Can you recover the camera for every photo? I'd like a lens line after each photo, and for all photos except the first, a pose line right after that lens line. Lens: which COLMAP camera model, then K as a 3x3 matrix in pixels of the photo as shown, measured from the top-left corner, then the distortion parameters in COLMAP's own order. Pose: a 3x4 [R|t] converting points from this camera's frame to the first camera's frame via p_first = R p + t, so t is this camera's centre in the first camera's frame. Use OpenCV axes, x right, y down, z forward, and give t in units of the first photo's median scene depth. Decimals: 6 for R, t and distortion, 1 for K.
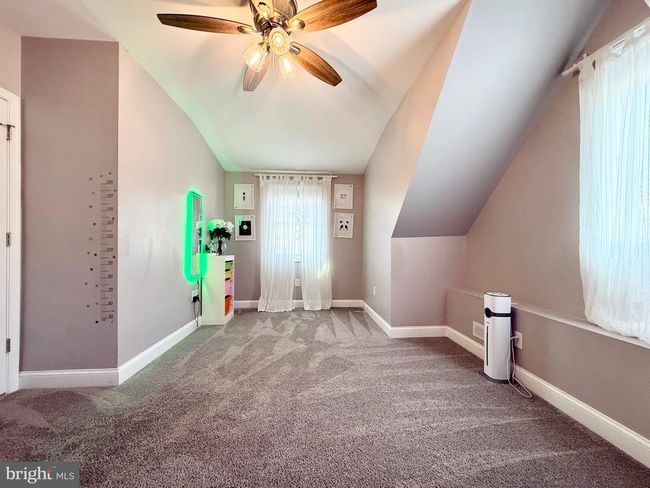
lens RADIAL K [[263.3, 0, 326.6], [0, 263.3, 244.4], [0, 0, 1]] dist [-0.000015, -0.000230]
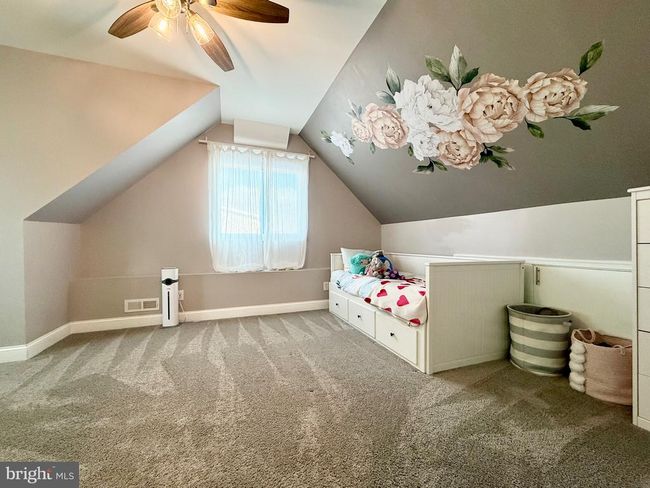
lens RADIAL K [[264.7, 0, 325.4], [0, 264.7, 239.2], [0, 0, 1]] dist [-0.001142, -0.000113]
pose [[-0.263756, 0.004291, 0.964580, -0.498264], [0.001011, 0.999991, -0.004172, 0.021454], [-0.964589, -0.000125, -0.263758, 0.296136]]
